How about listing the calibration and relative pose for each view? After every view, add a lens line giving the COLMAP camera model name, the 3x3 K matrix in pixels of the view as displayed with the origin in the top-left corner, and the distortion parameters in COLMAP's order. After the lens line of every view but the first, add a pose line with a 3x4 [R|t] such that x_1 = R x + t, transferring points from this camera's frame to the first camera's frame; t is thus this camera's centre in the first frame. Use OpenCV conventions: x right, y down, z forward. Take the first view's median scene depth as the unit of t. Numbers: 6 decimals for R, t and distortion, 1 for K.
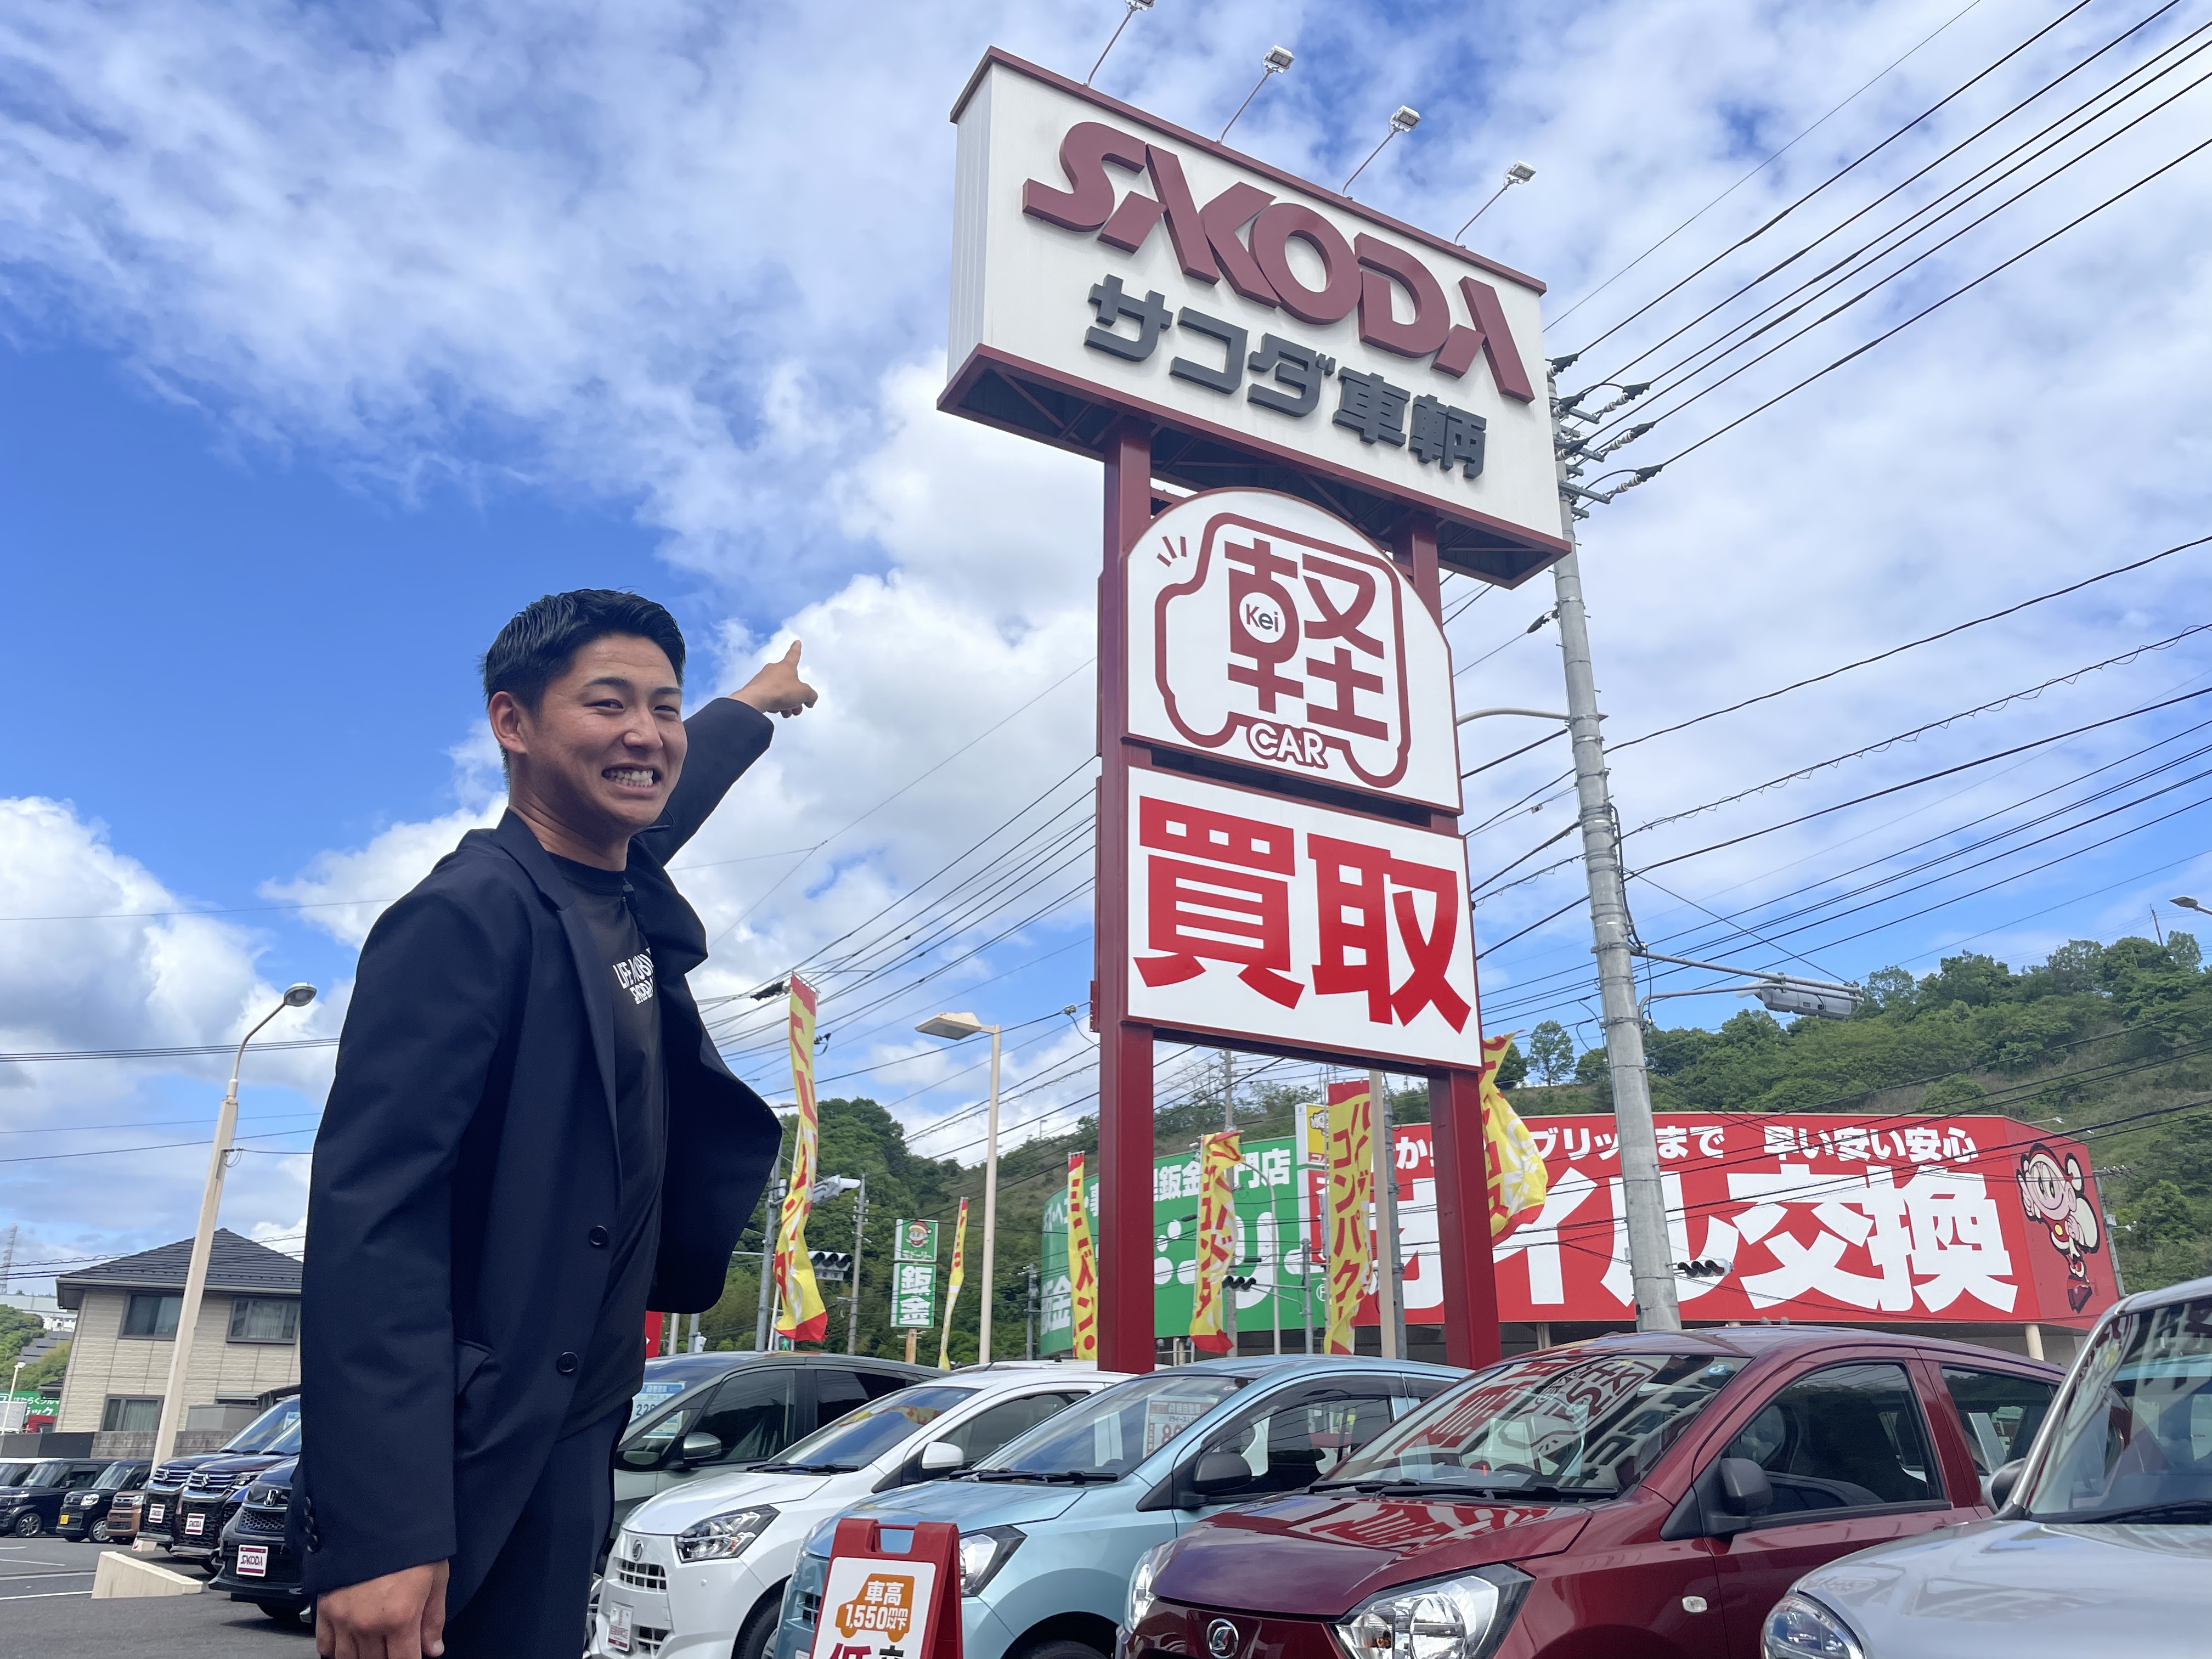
lens RADIAL K [[1686.6, 0, 1115.6], [0, 1686.6, 830.4], [0, 0, 1]] dist [0.061741, -0.076381]
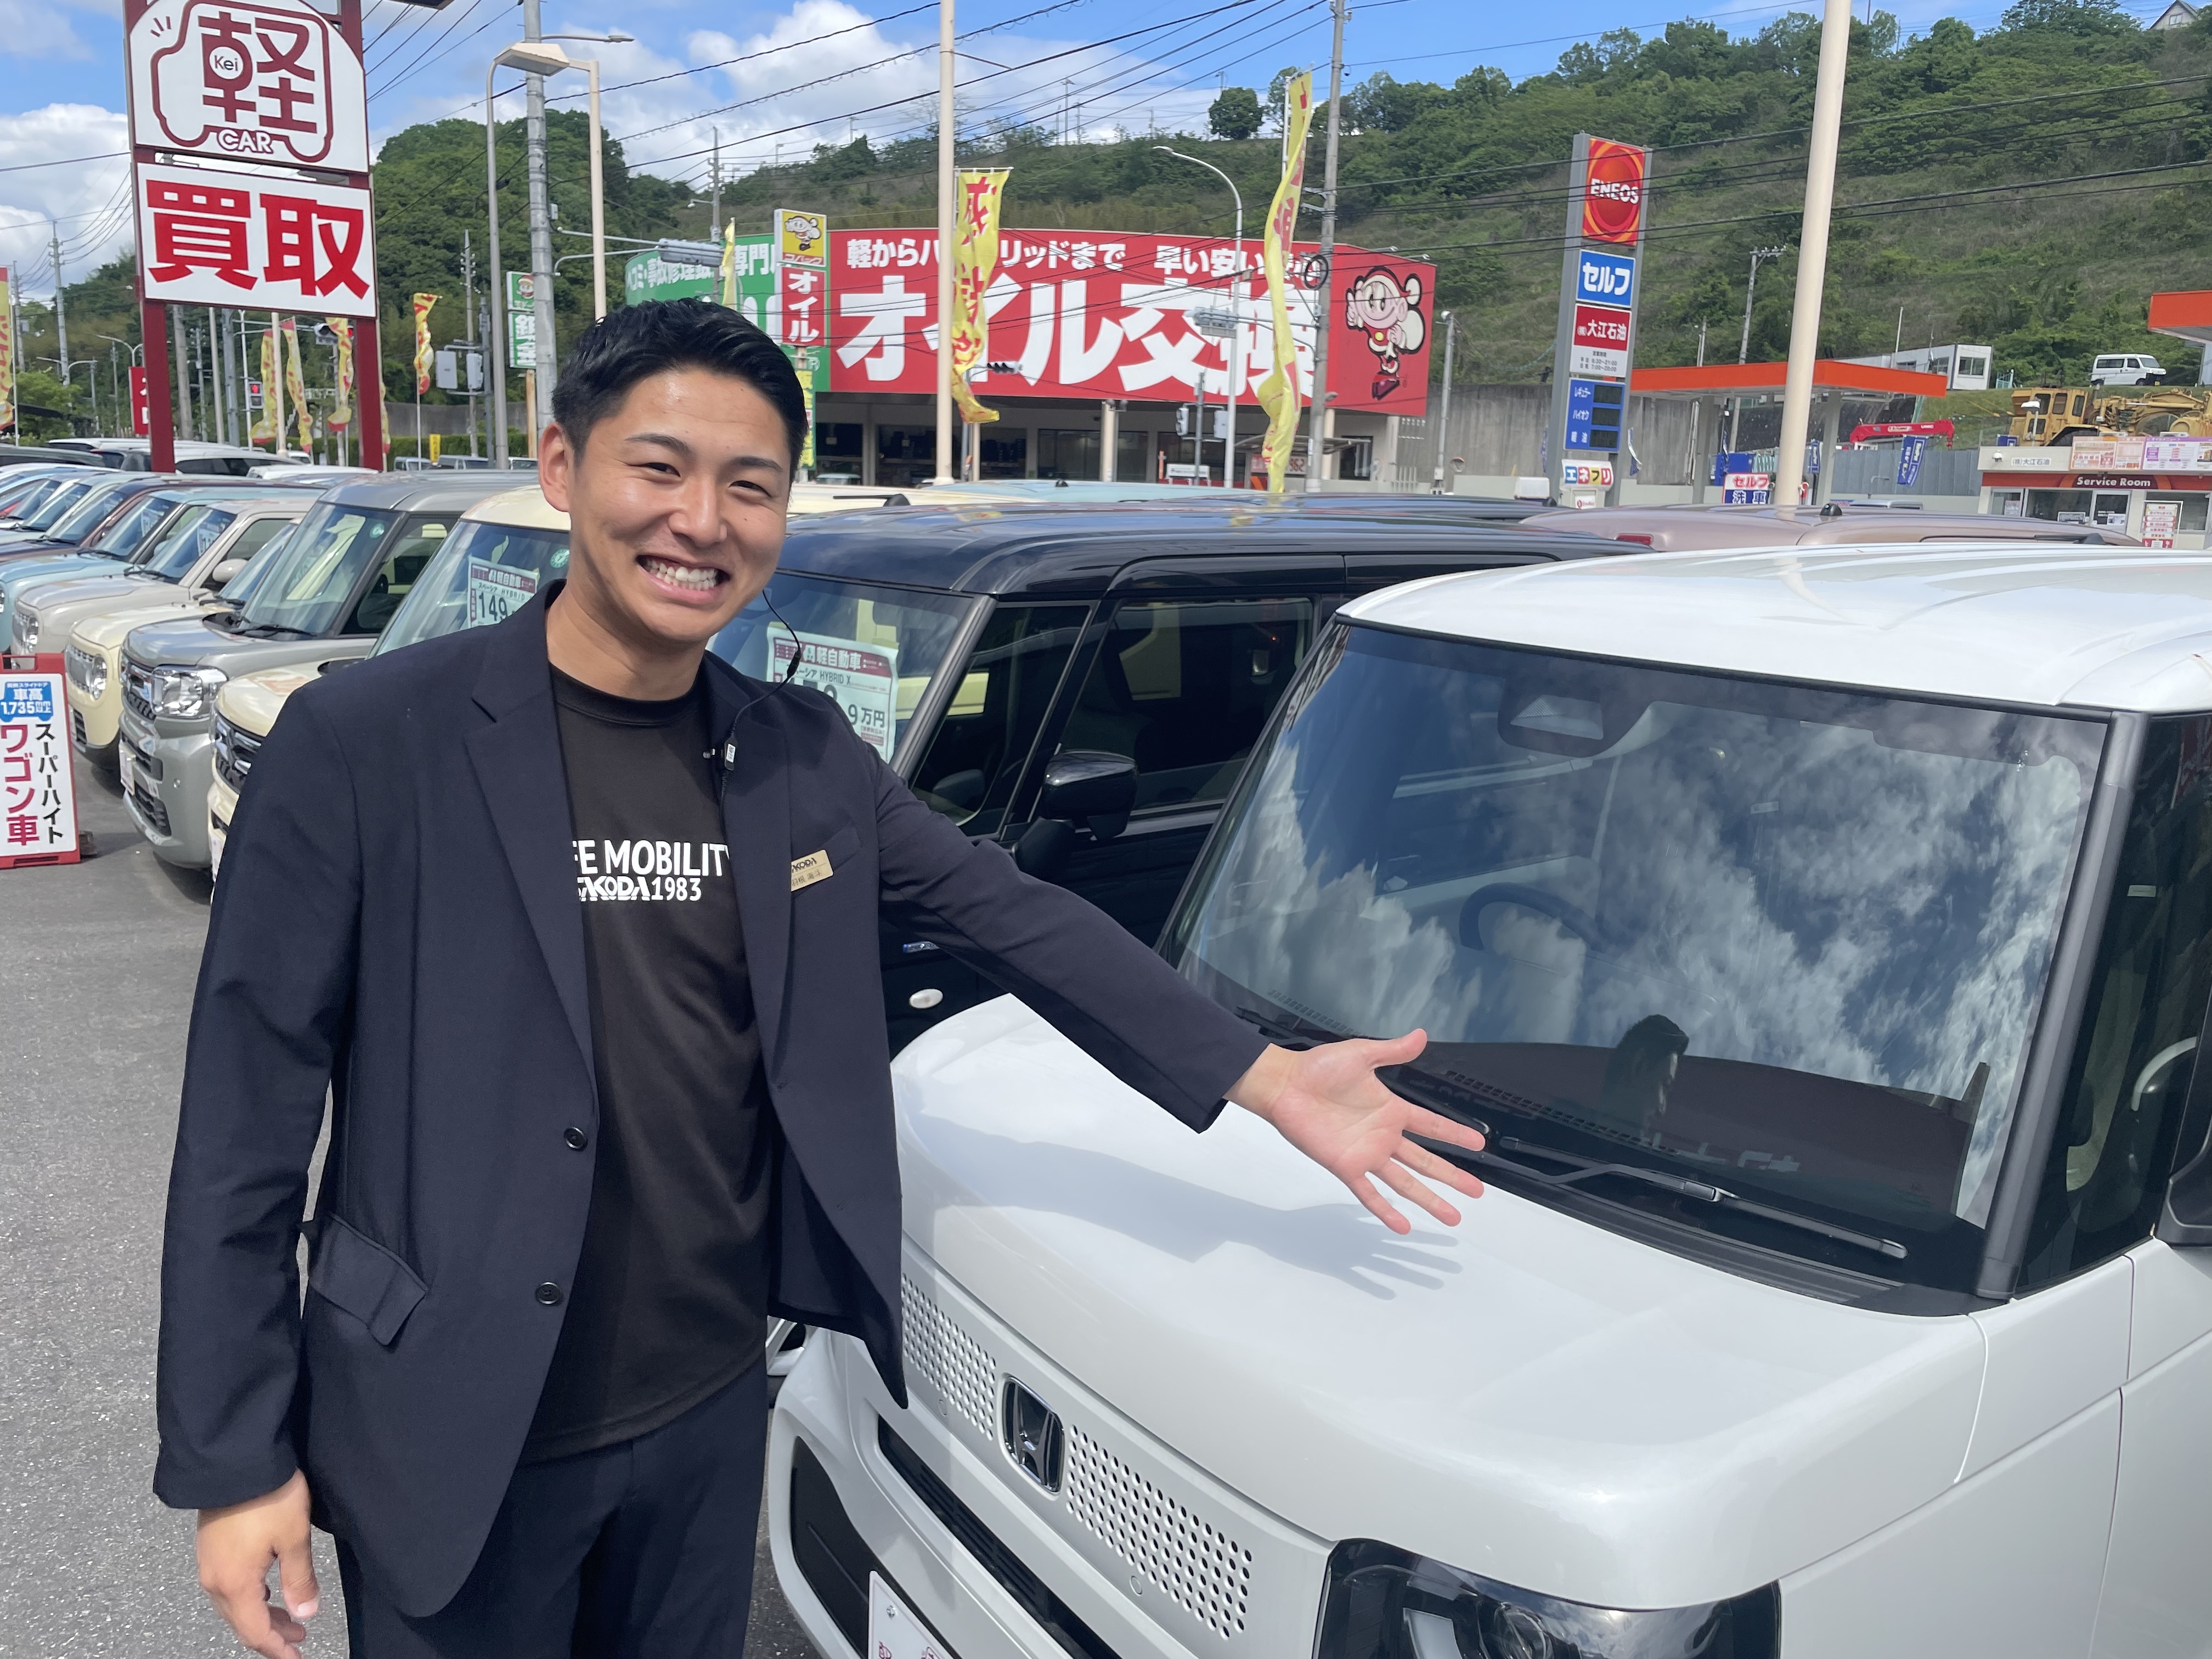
lens RADIAL K [[1686.6, 0, 1105.5], [0, 1686.6, 817.2], [0, 0, 1]] dist [0.061741, -0.076381]
pose [[0.993278, 0.007485, 0.115513, 0.207465], [-0.066758, 0.852276, 0.518815, -0.113675], [-0.094566, -0.523039, 0.847046, -0.273769]]
